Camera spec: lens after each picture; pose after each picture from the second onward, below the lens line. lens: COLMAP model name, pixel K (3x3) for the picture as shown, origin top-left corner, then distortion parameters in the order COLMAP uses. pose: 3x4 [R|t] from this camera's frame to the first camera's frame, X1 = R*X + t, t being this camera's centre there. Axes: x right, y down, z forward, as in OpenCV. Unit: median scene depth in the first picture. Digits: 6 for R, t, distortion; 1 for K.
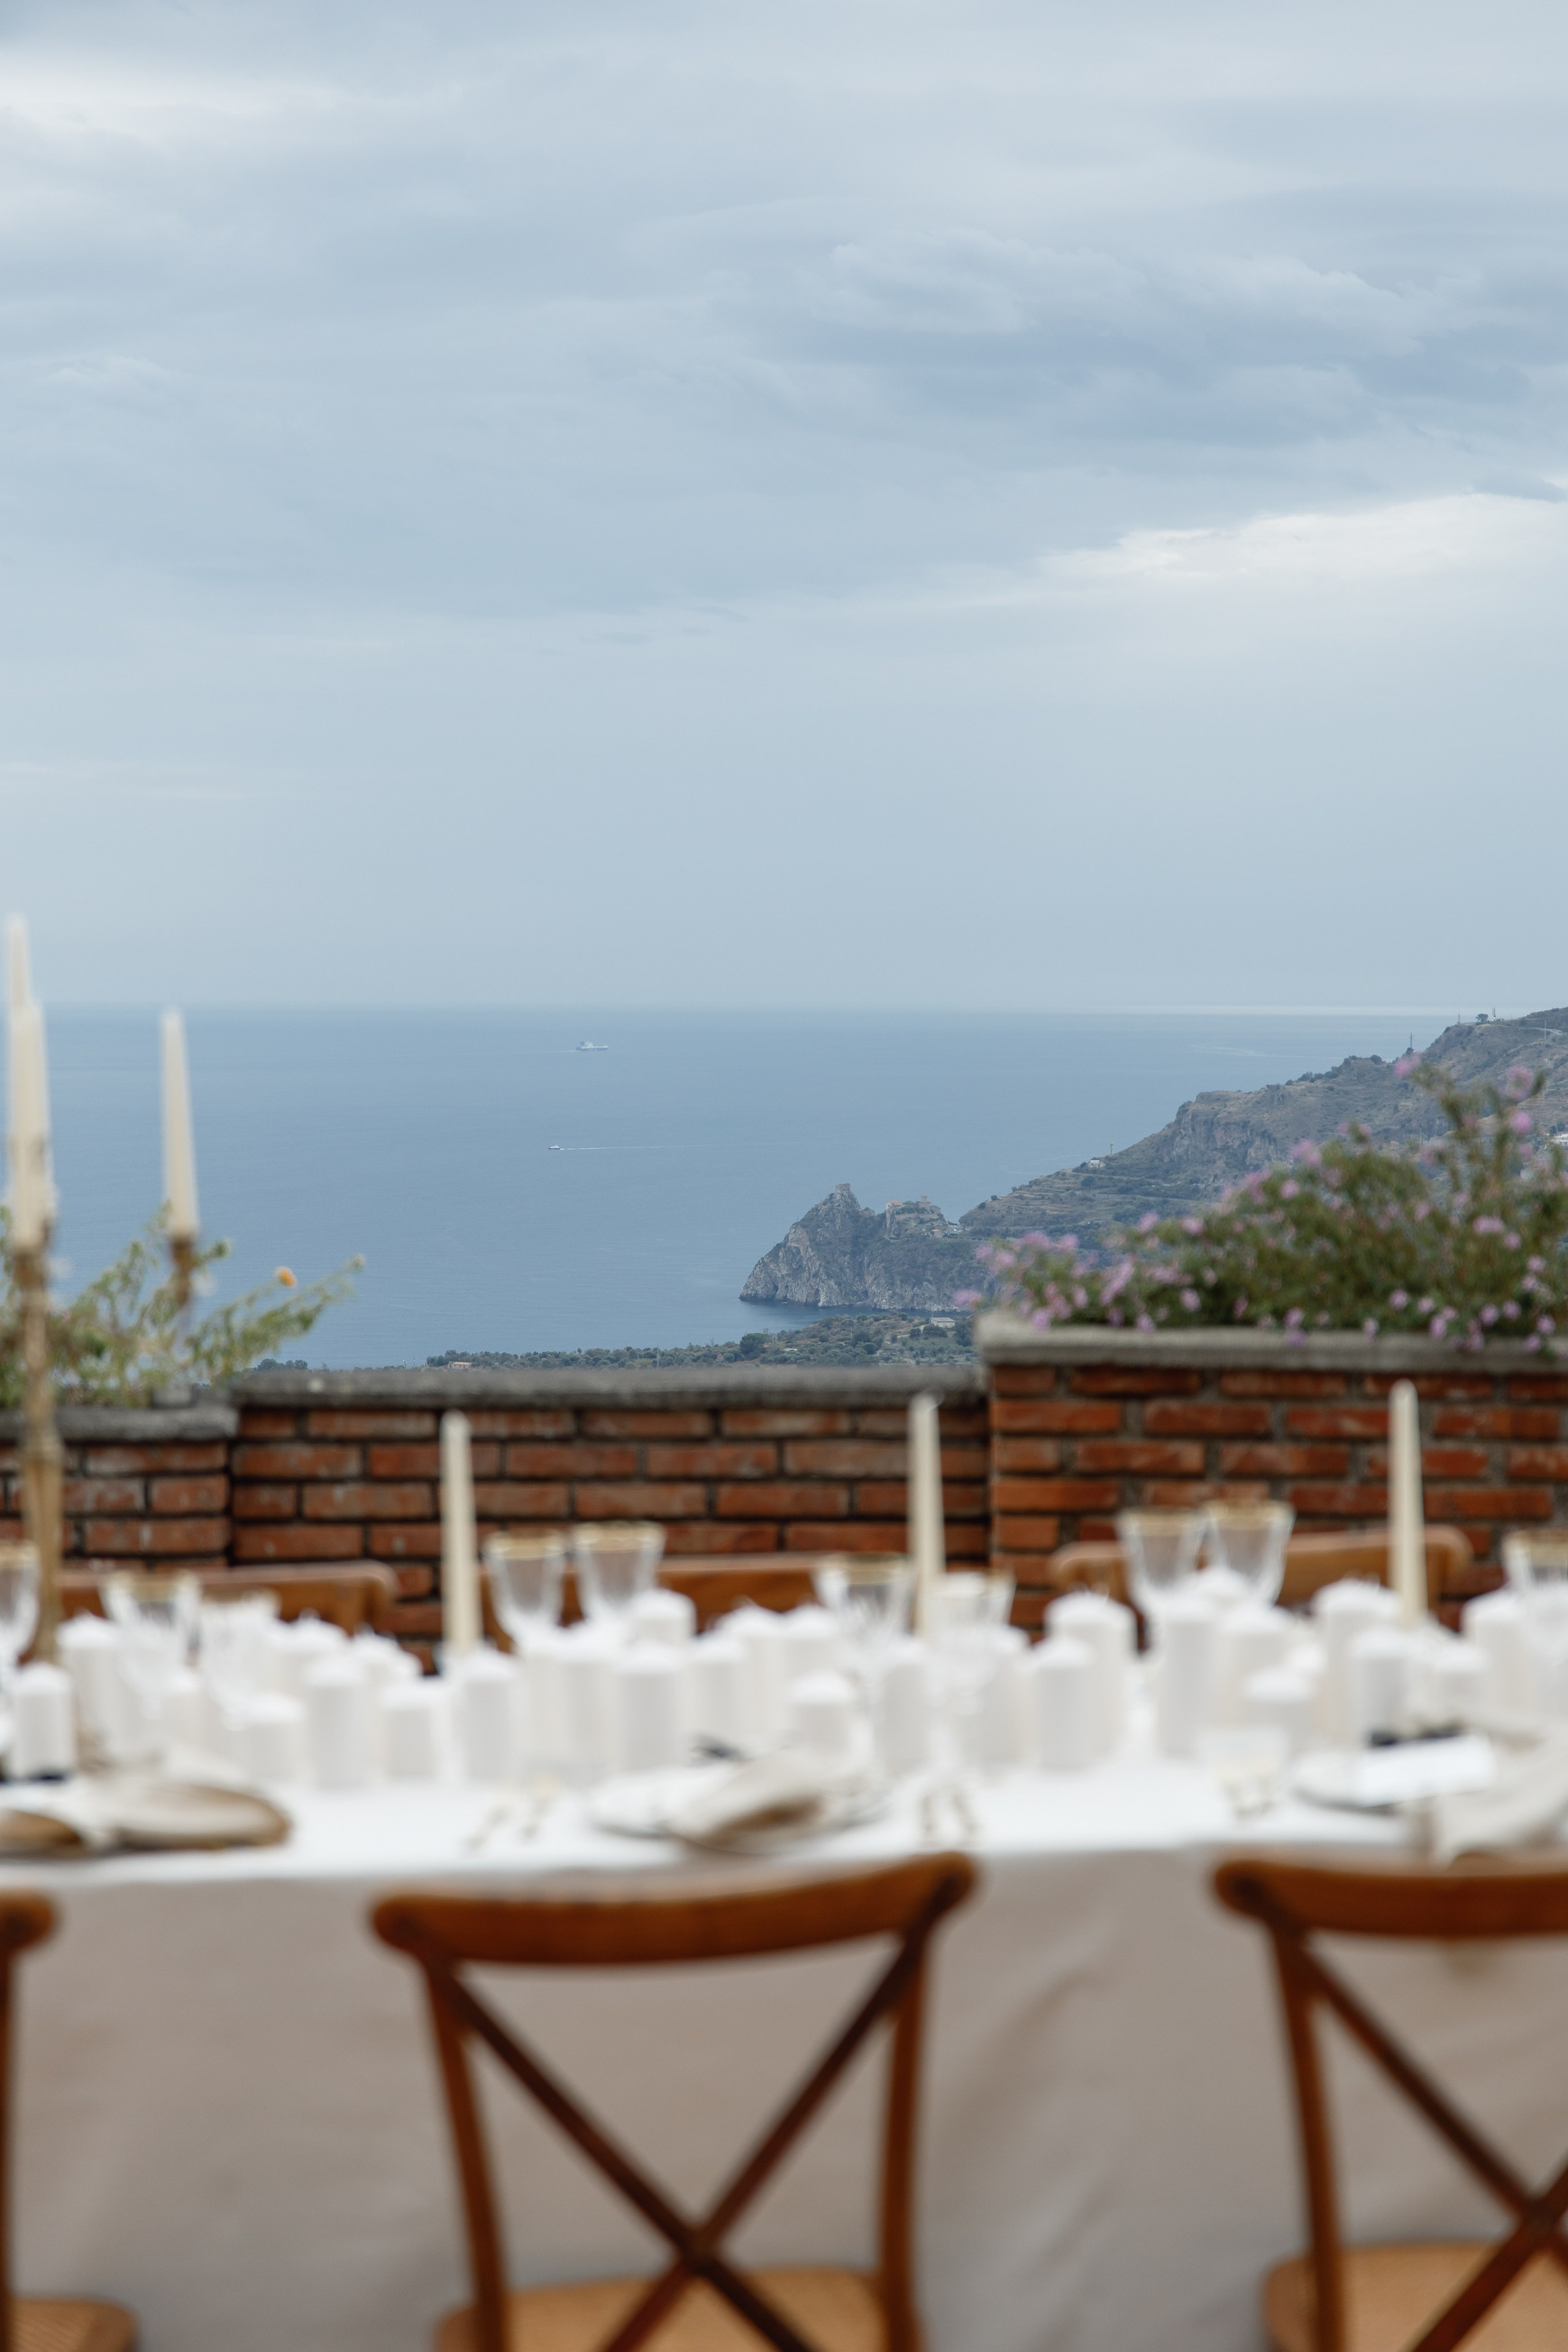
lens RADIAL K [[4563.7, 0, 784.0], [0, 4563.7, 1176.0], [0, 0, 1]] dist [0.125372, -1.216266]
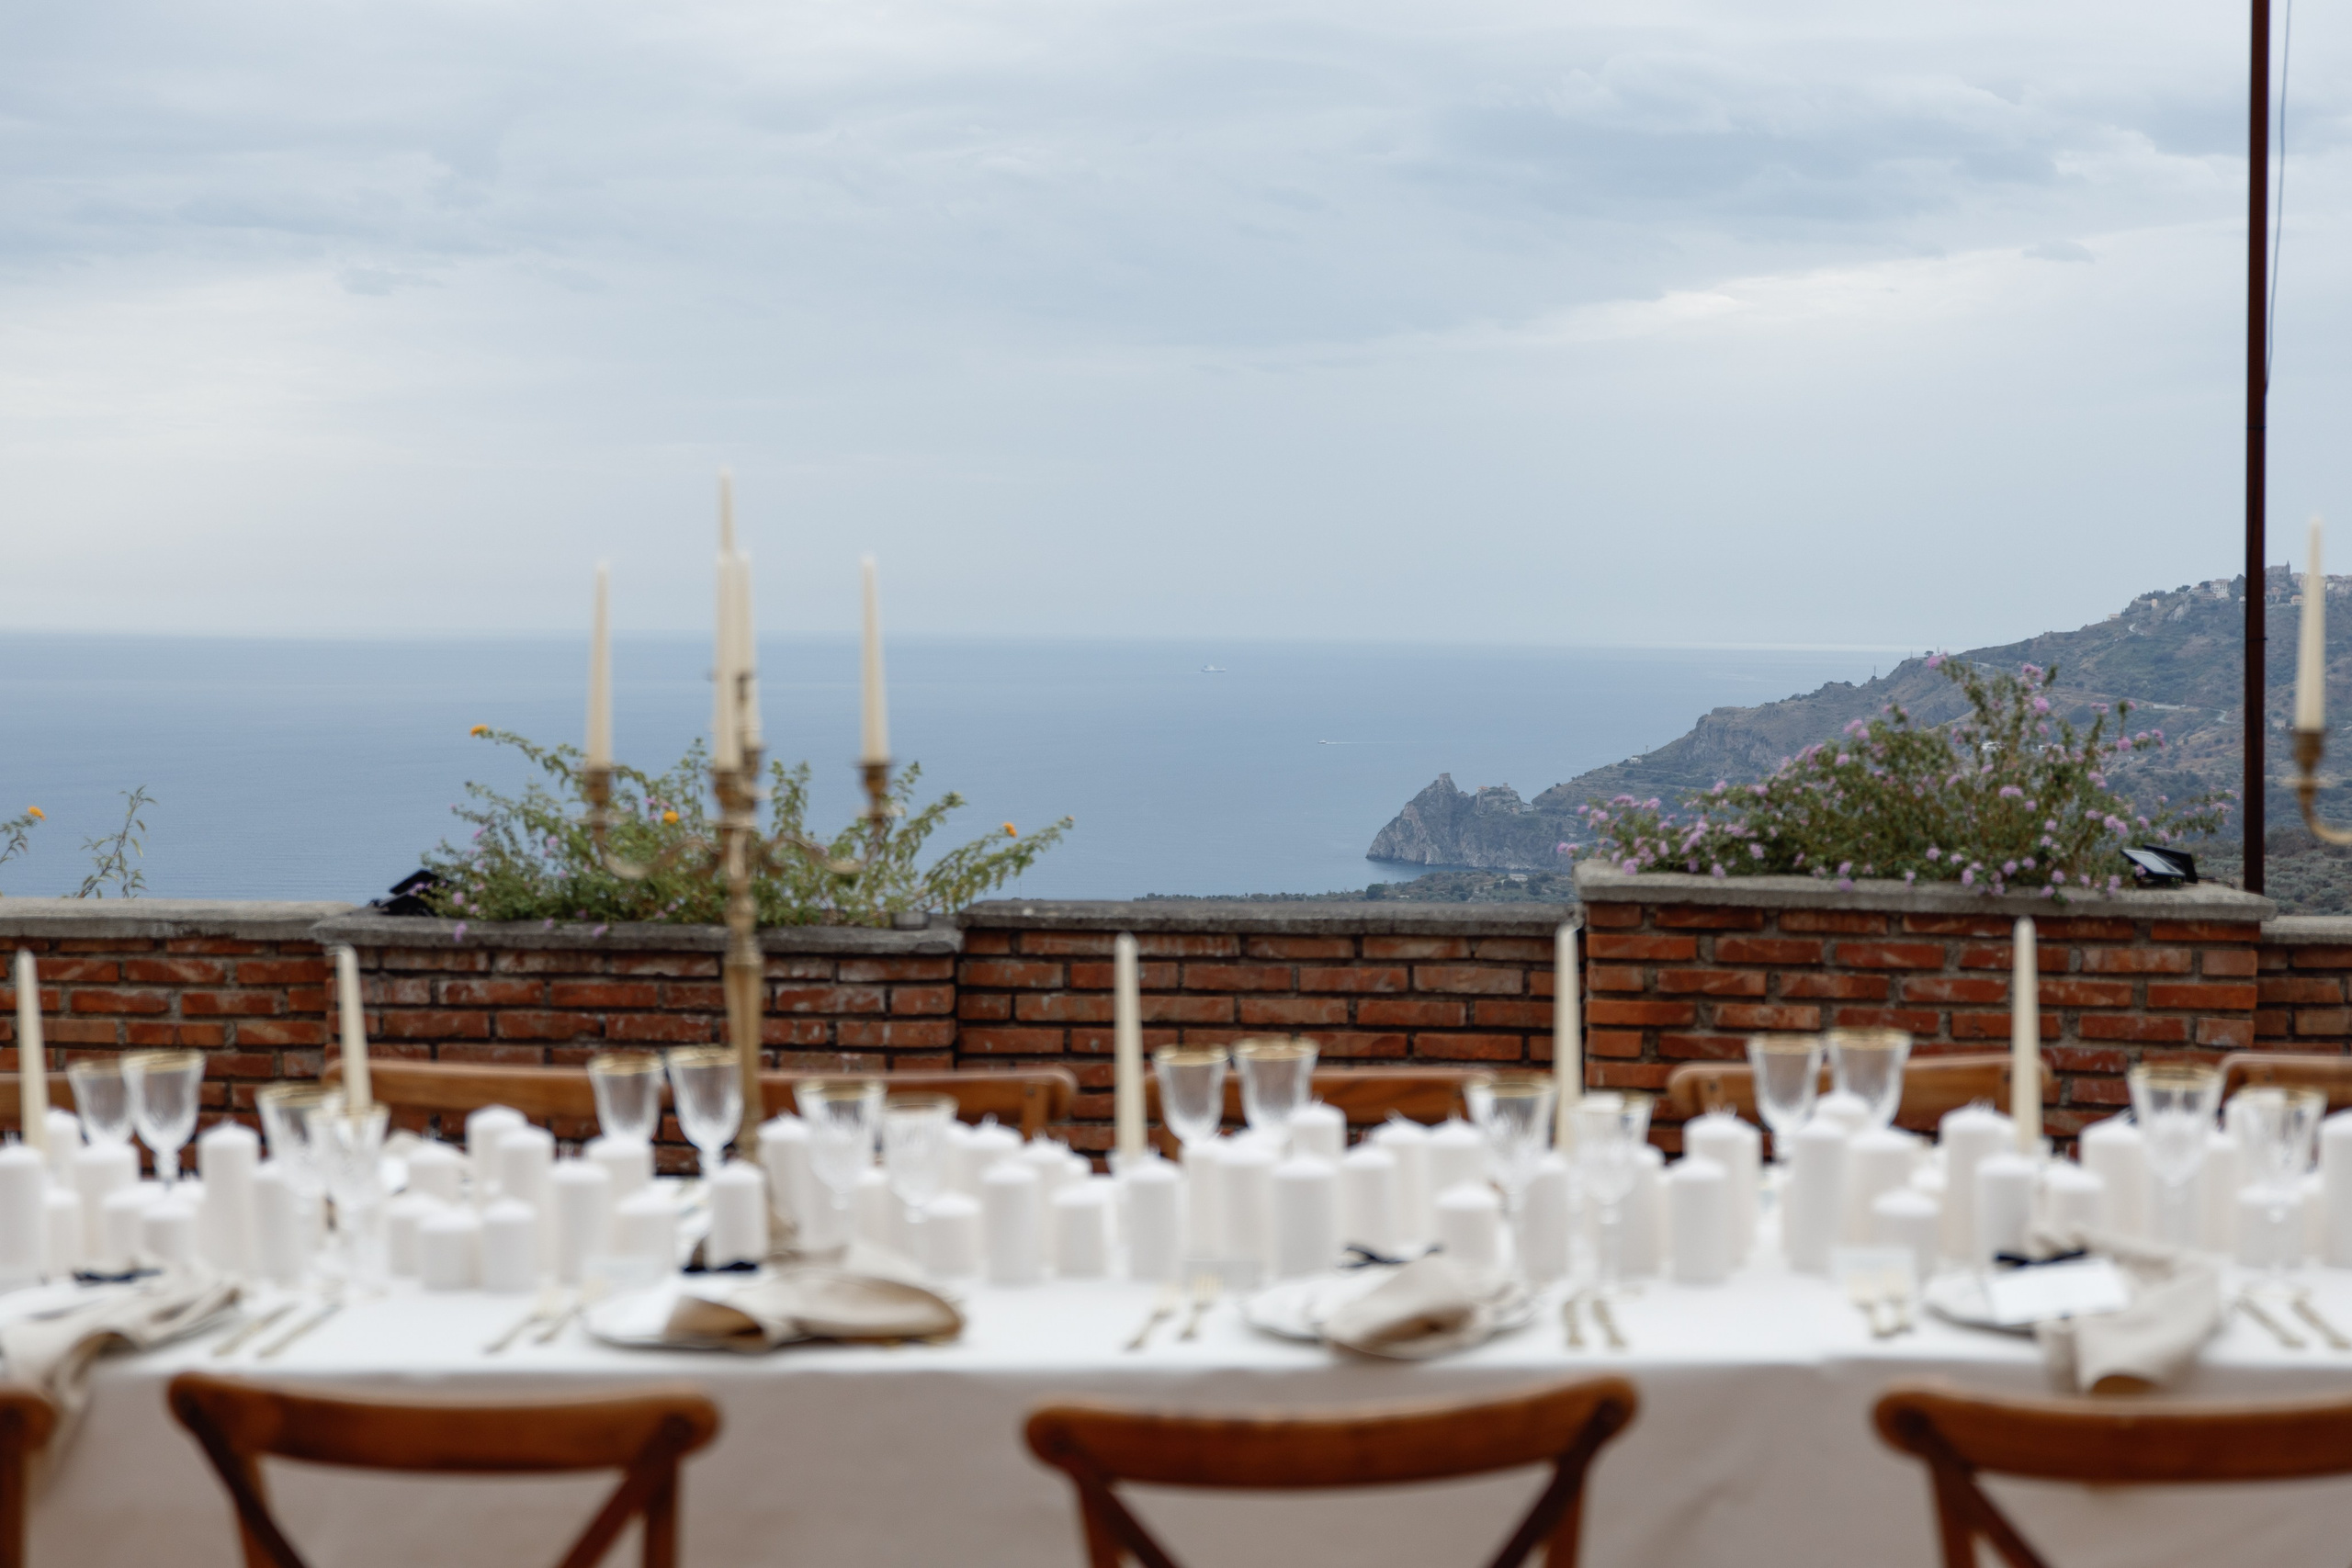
lens RADIAL K [[3388.8, 0, 1176.0], [0, 3388.8, 784.0], [0, 0, 1]] dist [0.003196, -0.005391]
pose [[0.997741, 0.012584, -0.065994, -0.008119], [-0.012228, 0.999908, 0.005803, 0.012023], [0.066061, -0.004983, 0.997803, 0.202781]]
